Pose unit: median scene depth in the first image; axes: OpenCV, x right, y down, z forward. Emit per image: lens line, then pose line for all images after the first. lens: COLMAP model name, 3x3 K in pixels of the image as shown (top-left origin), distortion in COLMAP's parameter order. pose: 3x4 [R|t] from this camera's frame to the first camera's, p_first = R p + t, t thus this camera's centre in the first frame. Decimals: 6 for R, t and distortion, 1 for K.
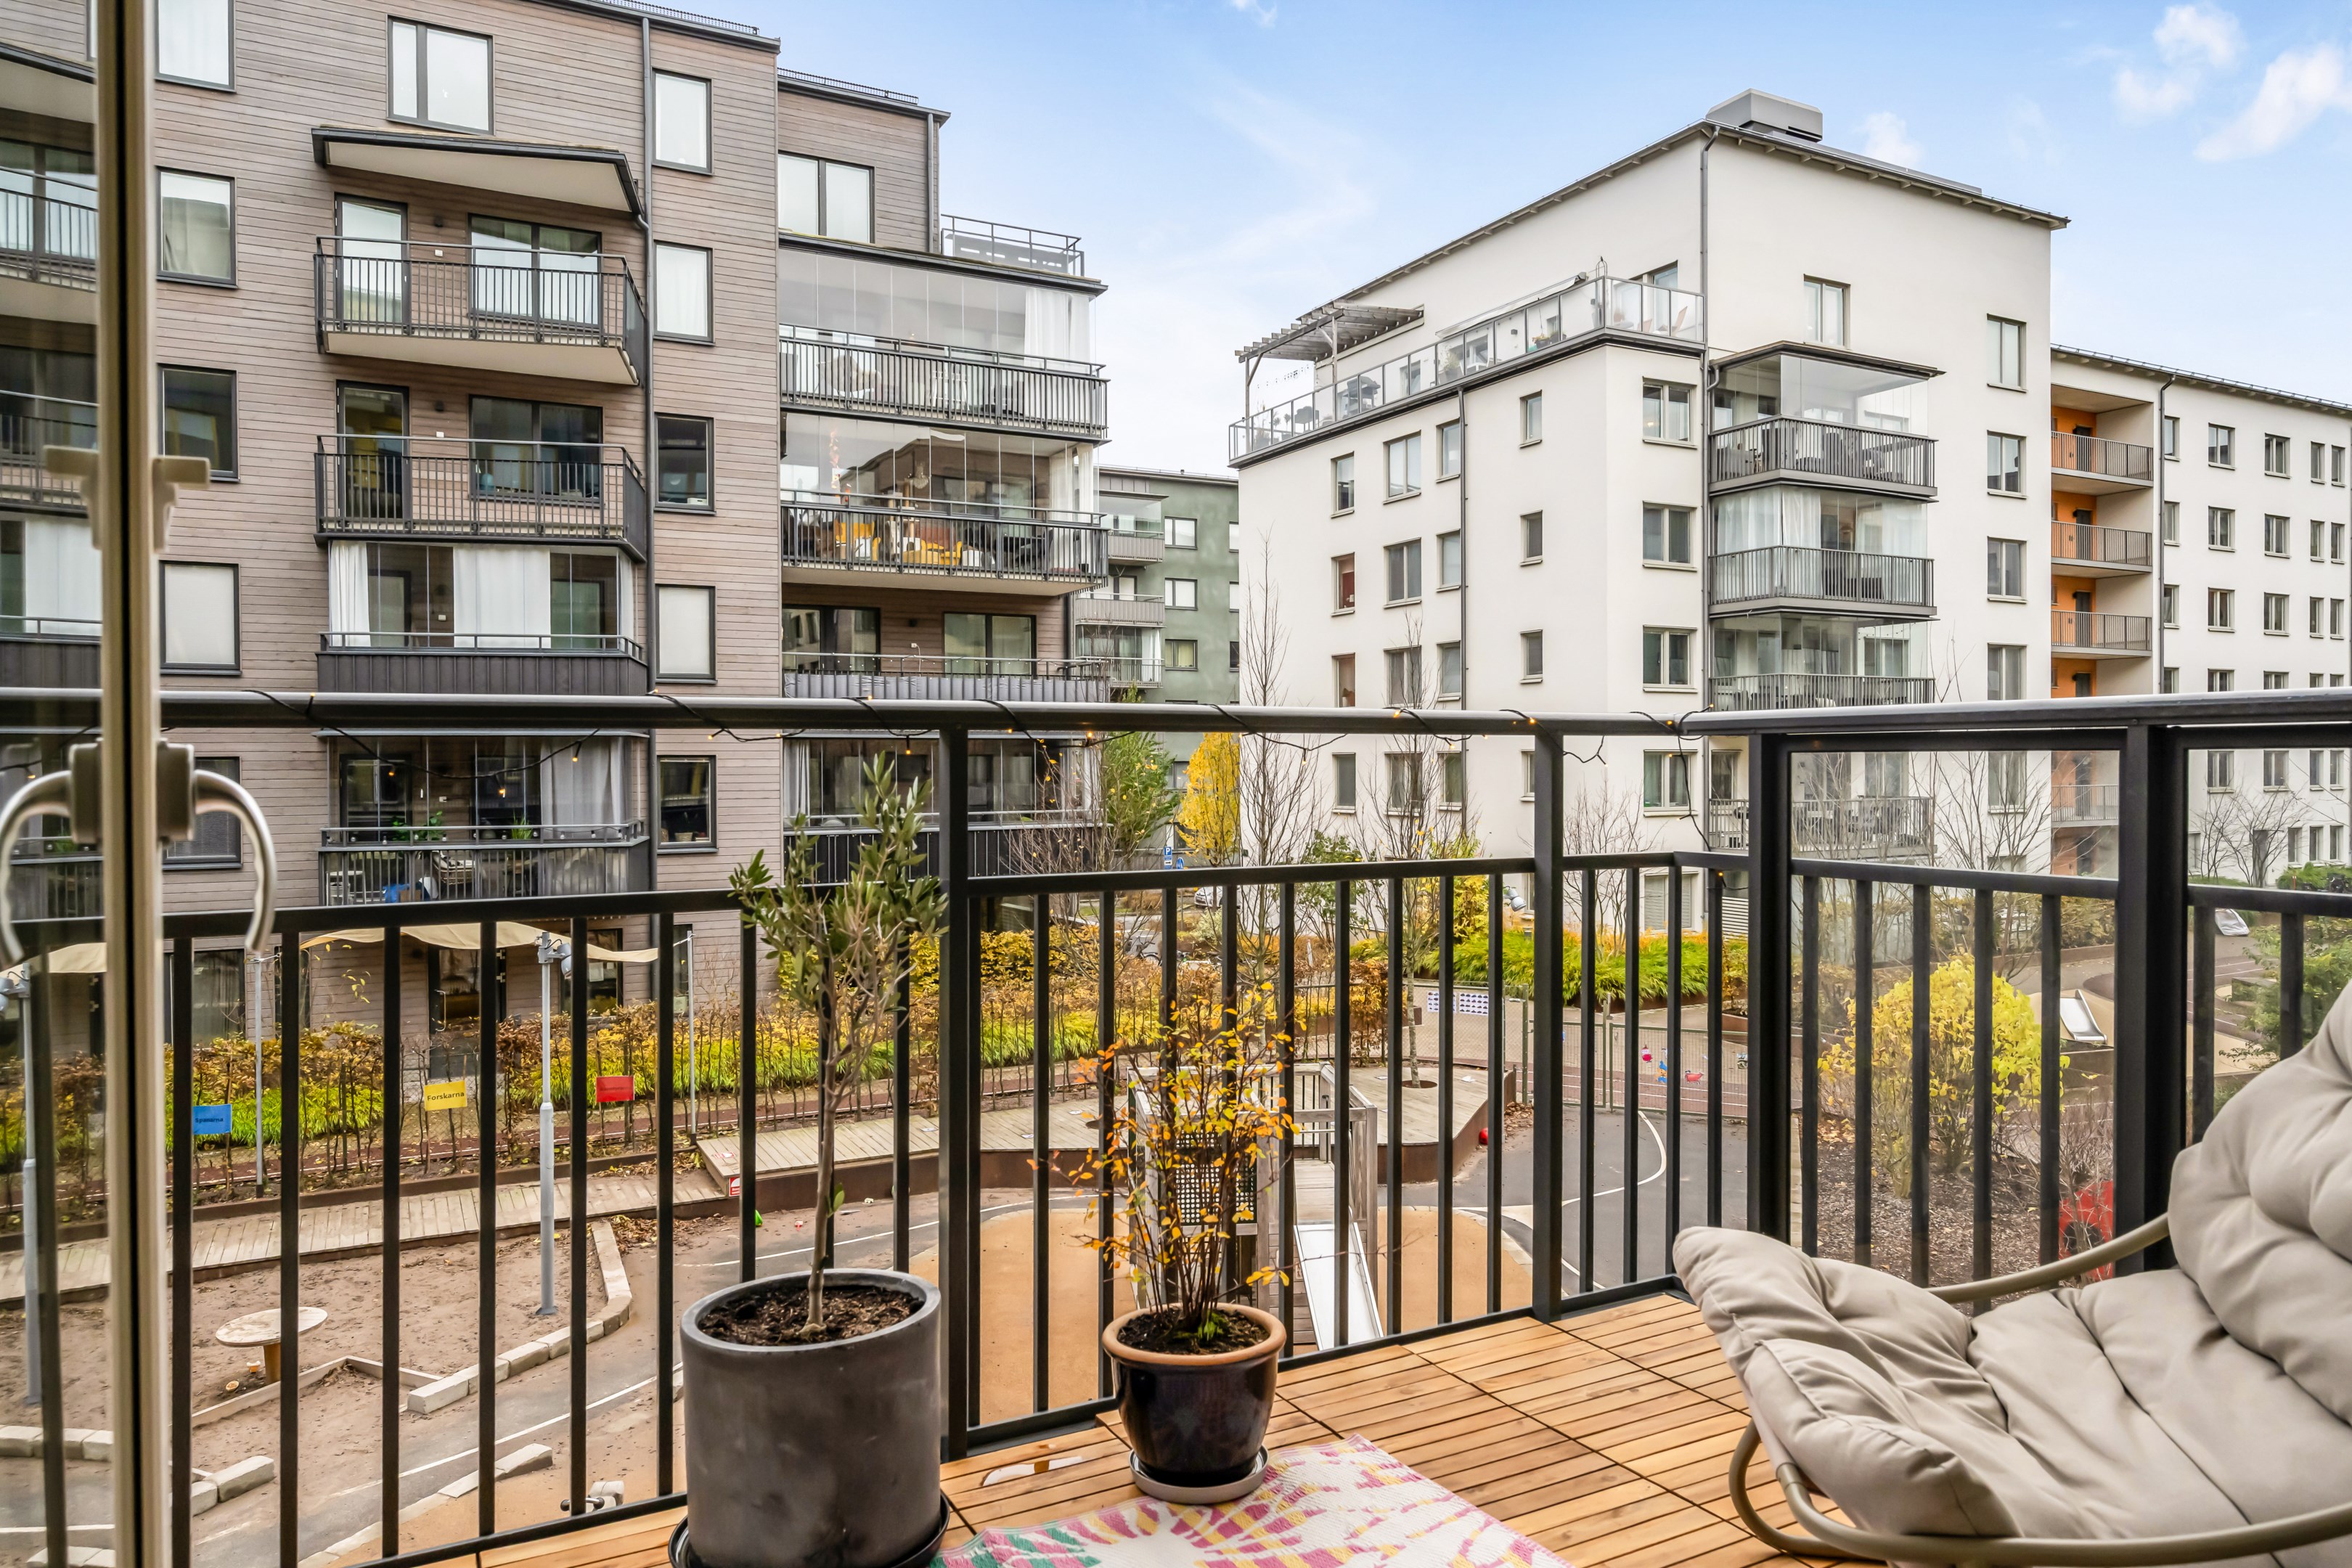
lens RADIAL K [[1500.0, 0, 1178.1], [0, 1500.0, 775.7], [0, 0, 1]] dist [-0.004166, -0.000115]
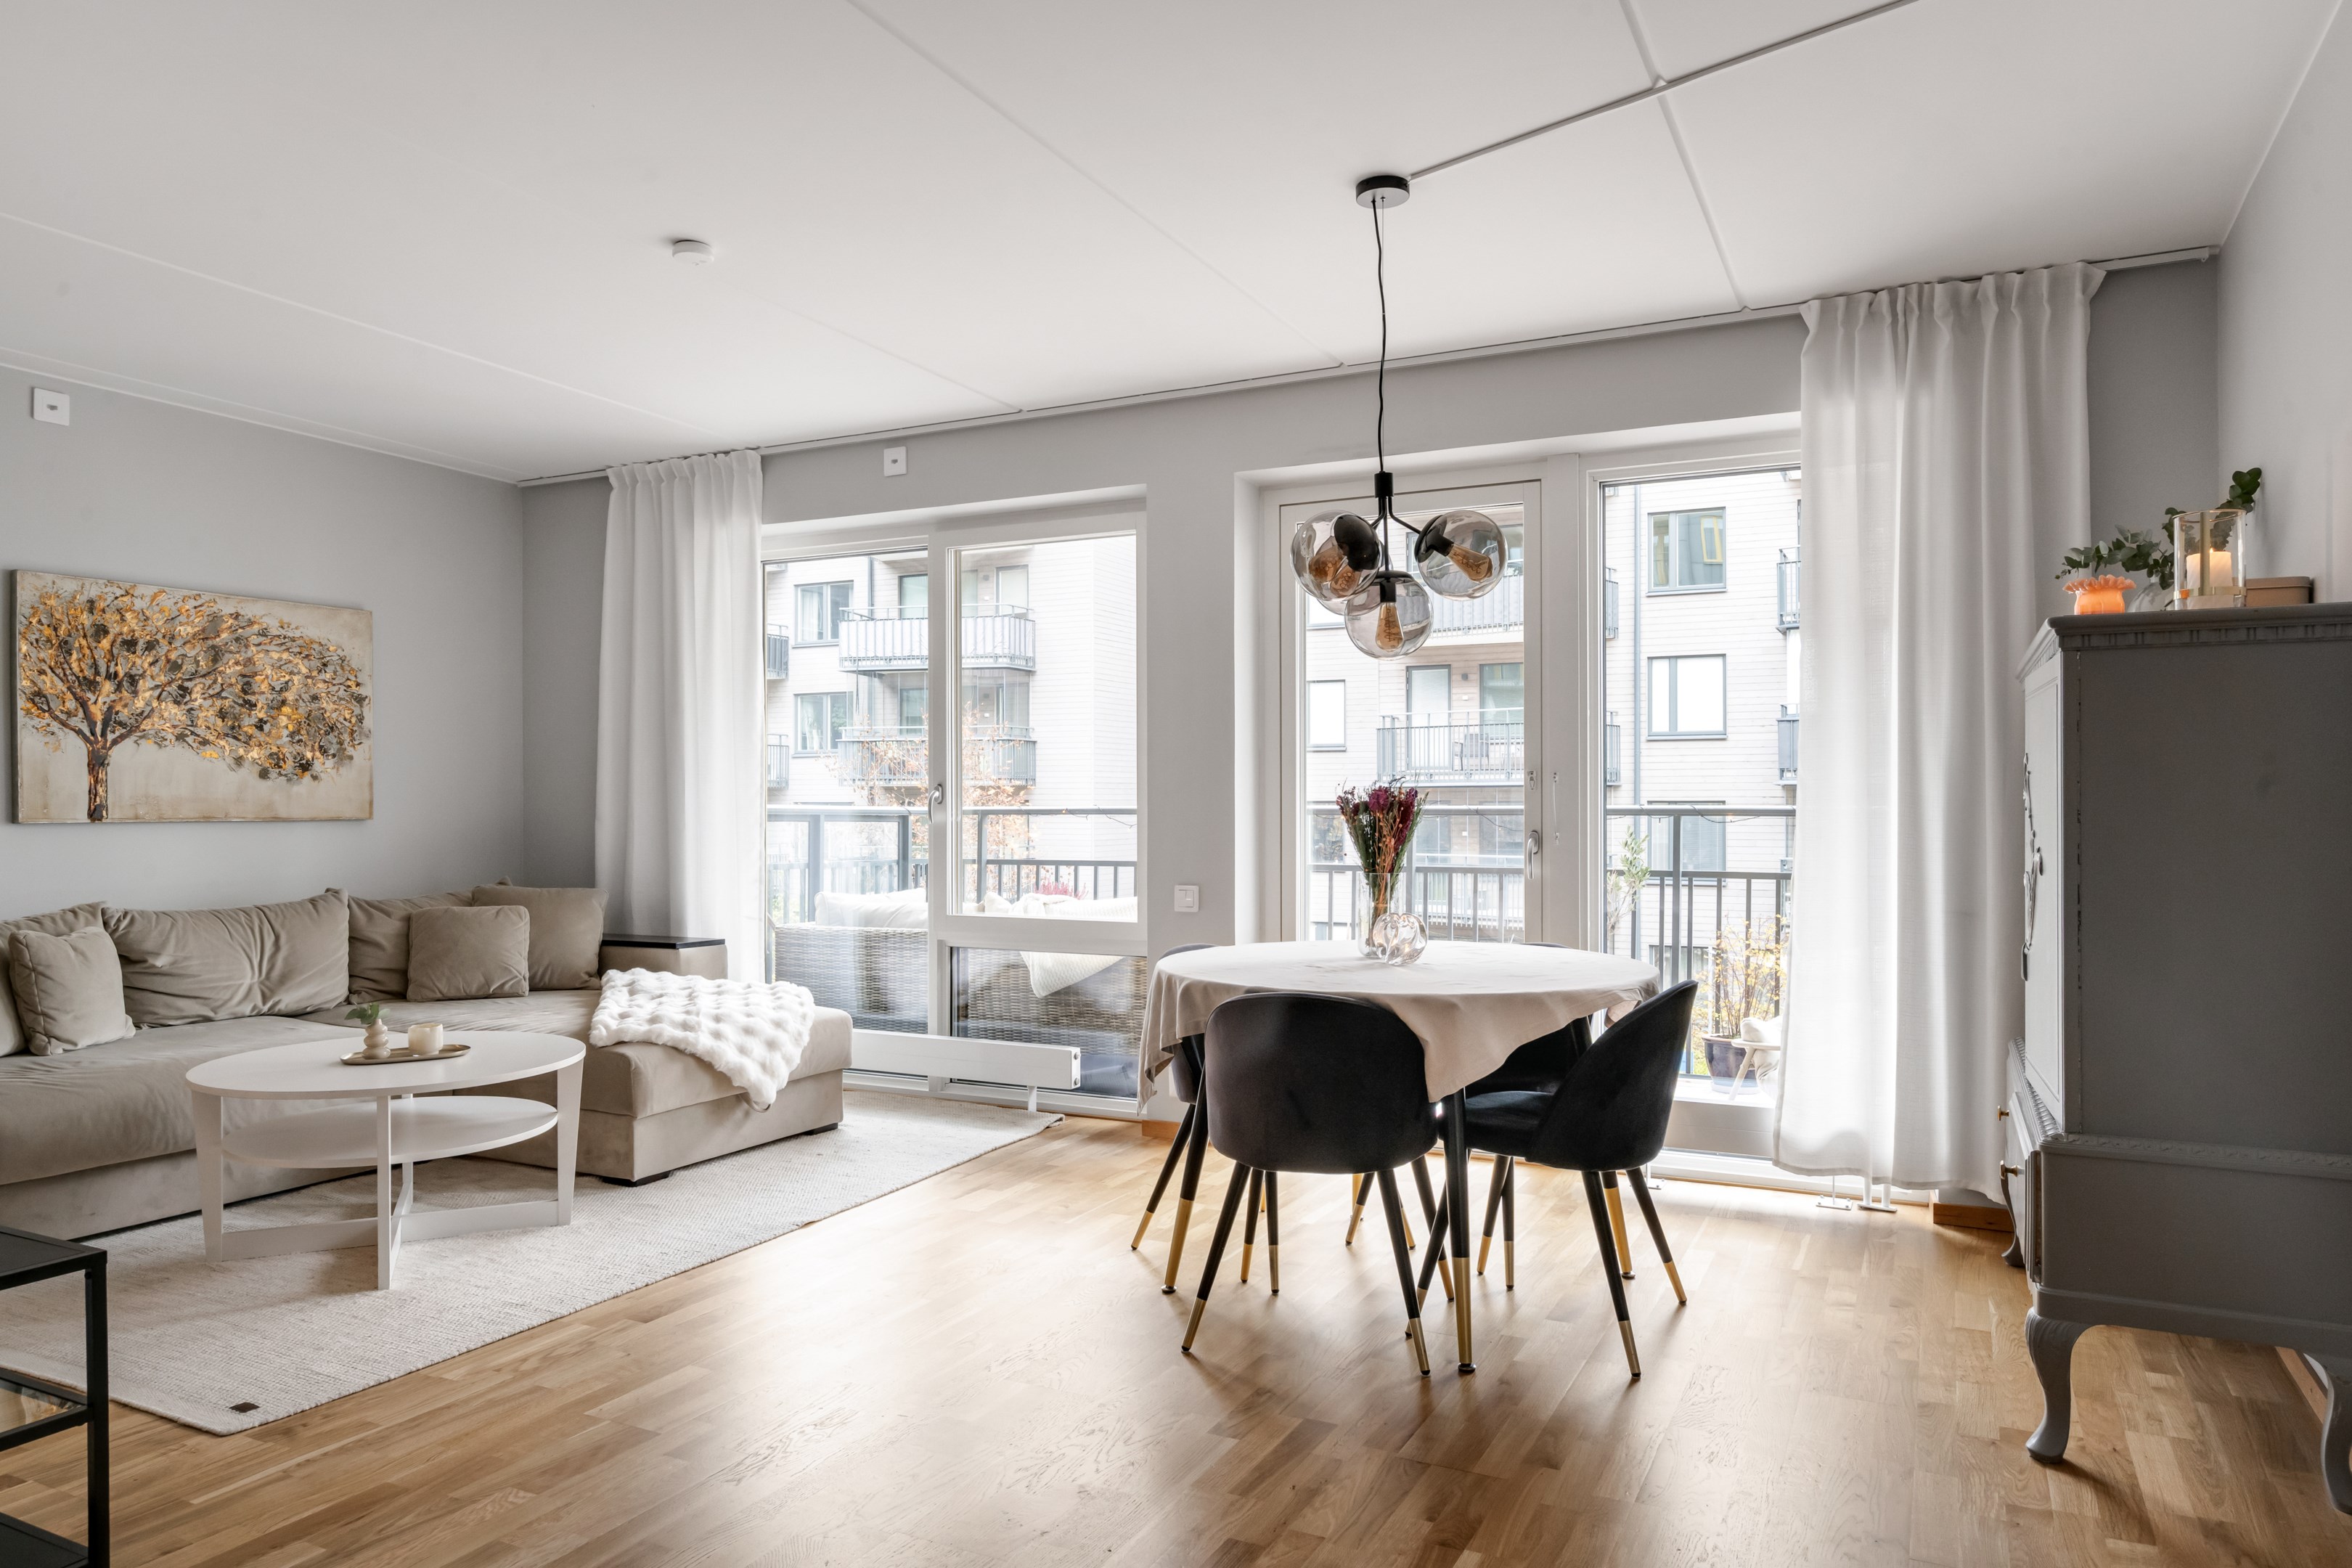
lens RADIAL K [[1510.5, 0, 1193.1], [0, 1510.5, 795.5], [0, 0, 1]] dist [-0.004687, 0.000673]
pose [[0.583828, -0.000010, -0.811877, 0.107758], [-0.009424, 0.999933, -0.006788, -0.002789], [0.811822, 0.011614, 0.583789, -0.091358]]
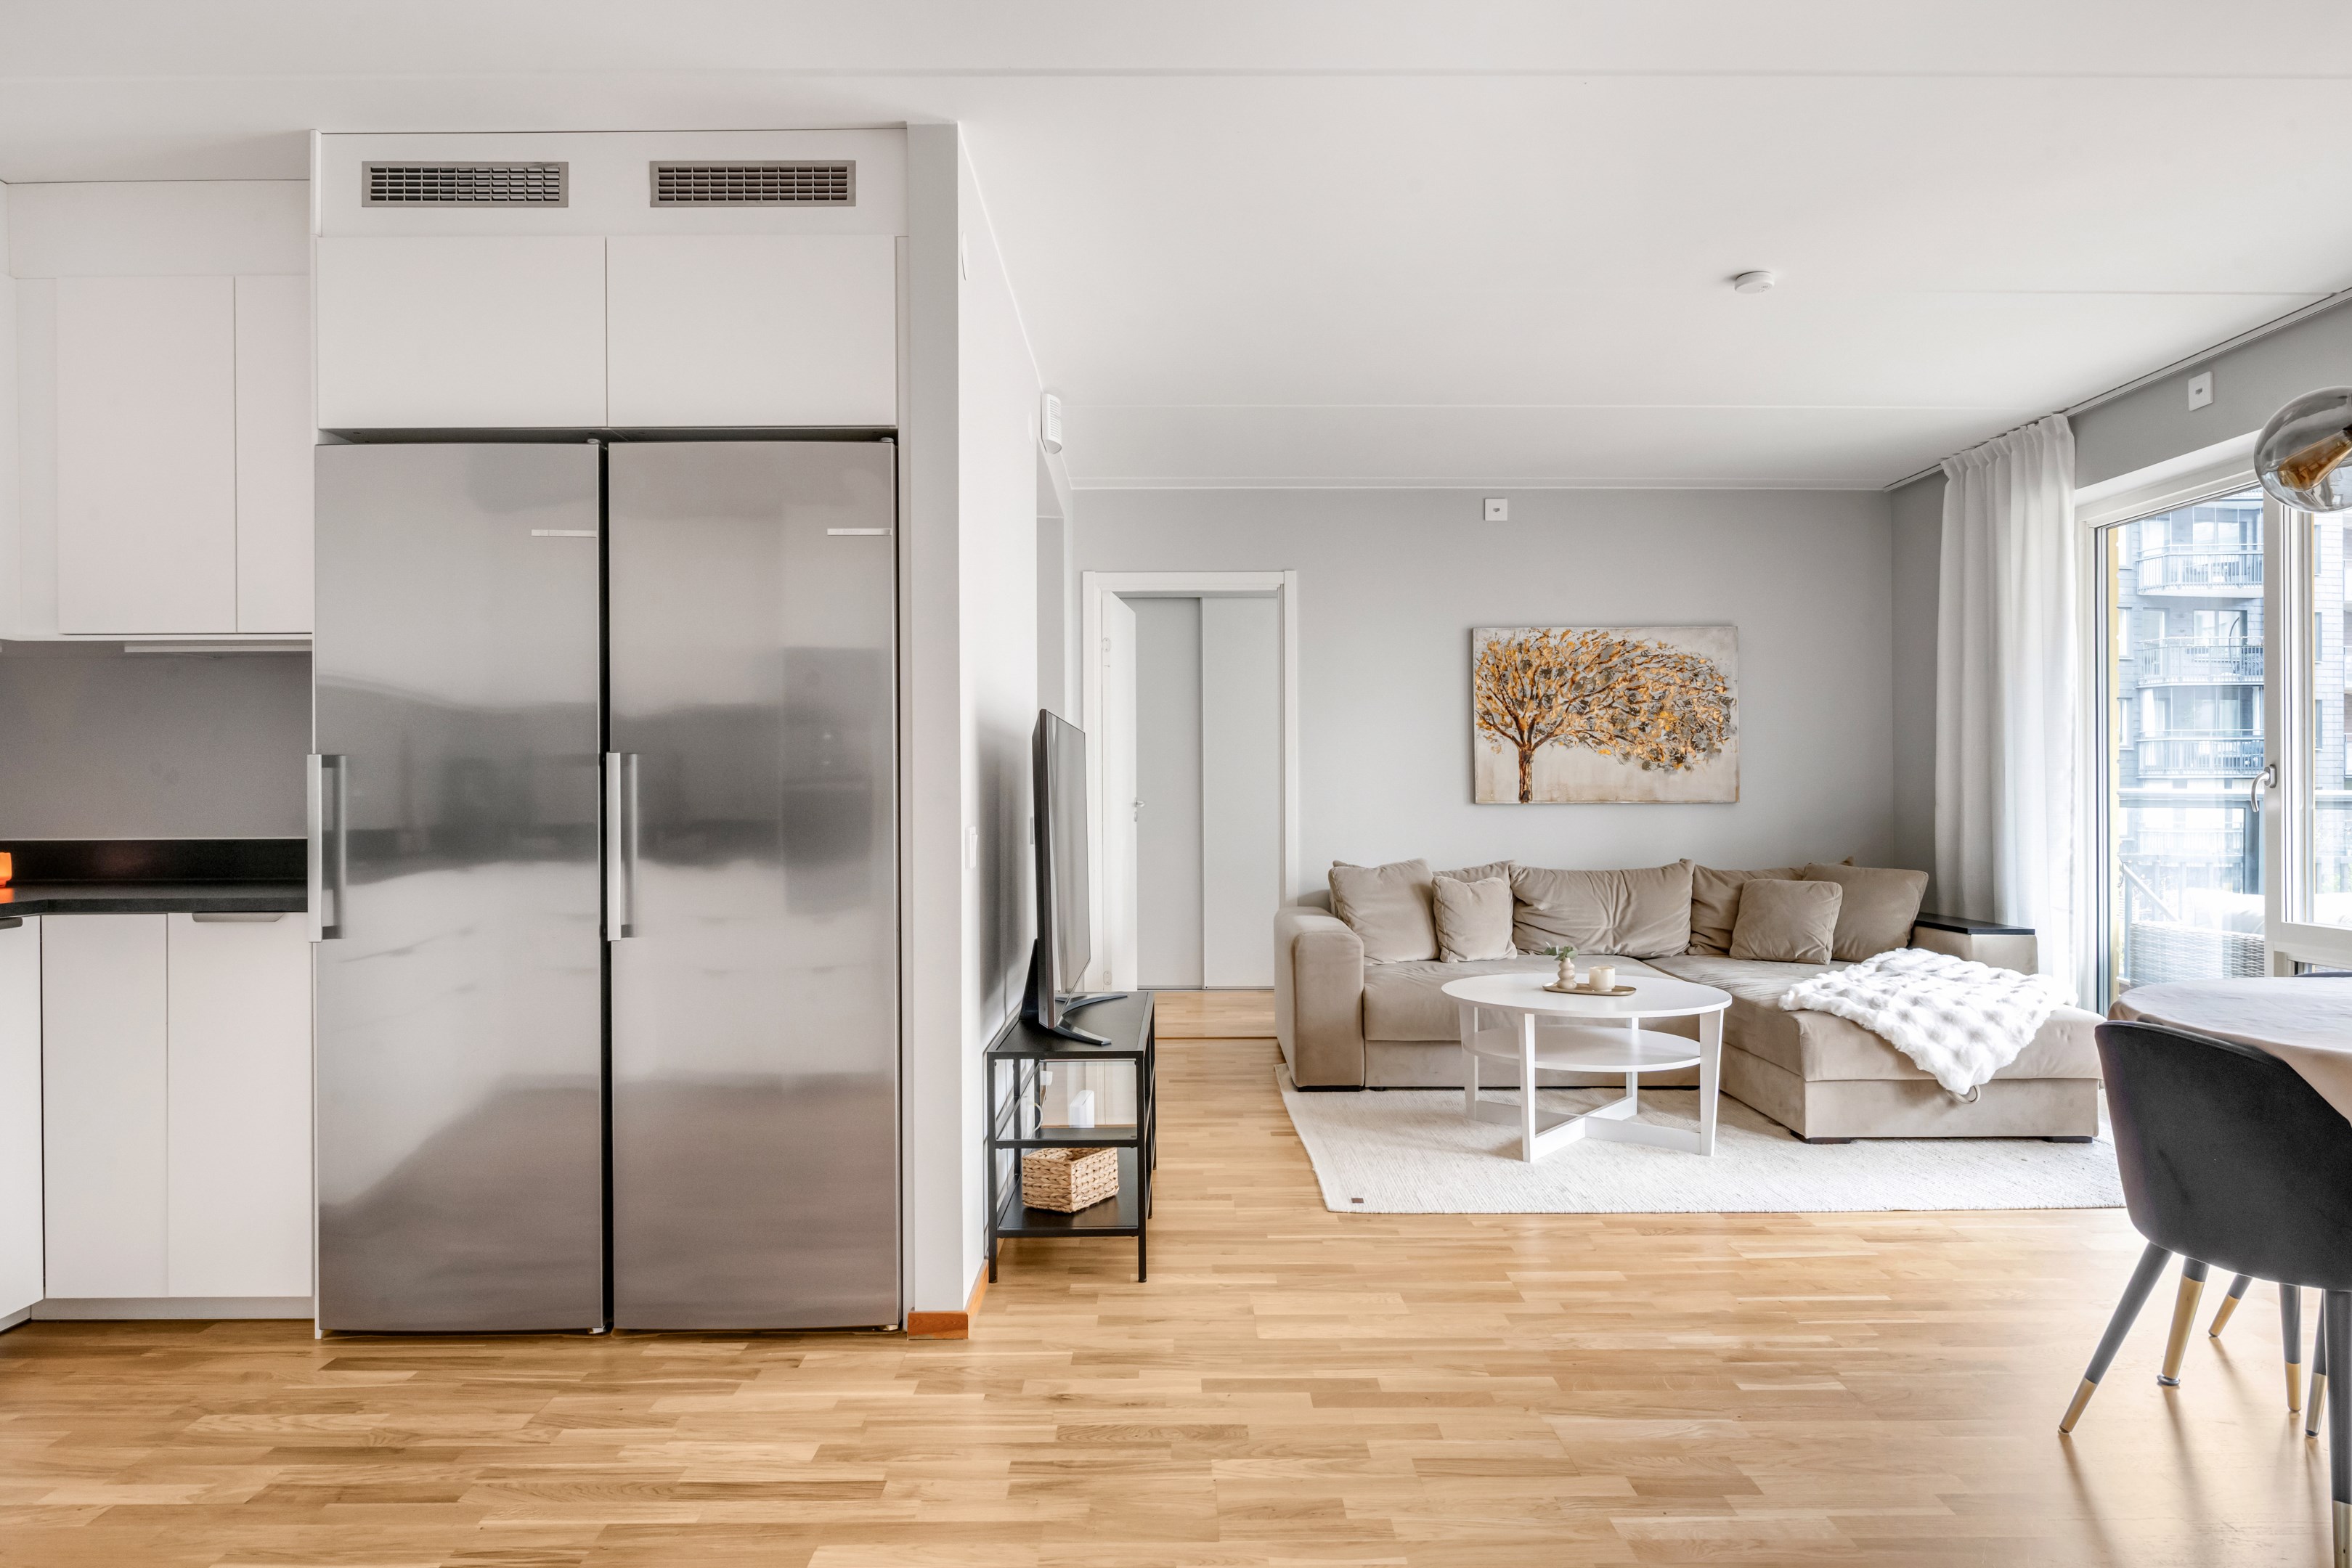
lens RADIAL K [[1438.0, 0, 1180.2], [0, 1438.0, 794.6], [0, 0, 1]] dist [-0.002674, -0.001633]
pose [[-0.463277, 0.007705, -0.886180, 0.119310], [-0.002899, 0.999944, 0.010210, -0.003177], [0.886209, 0.007300, -0.463229, -0.044658]]
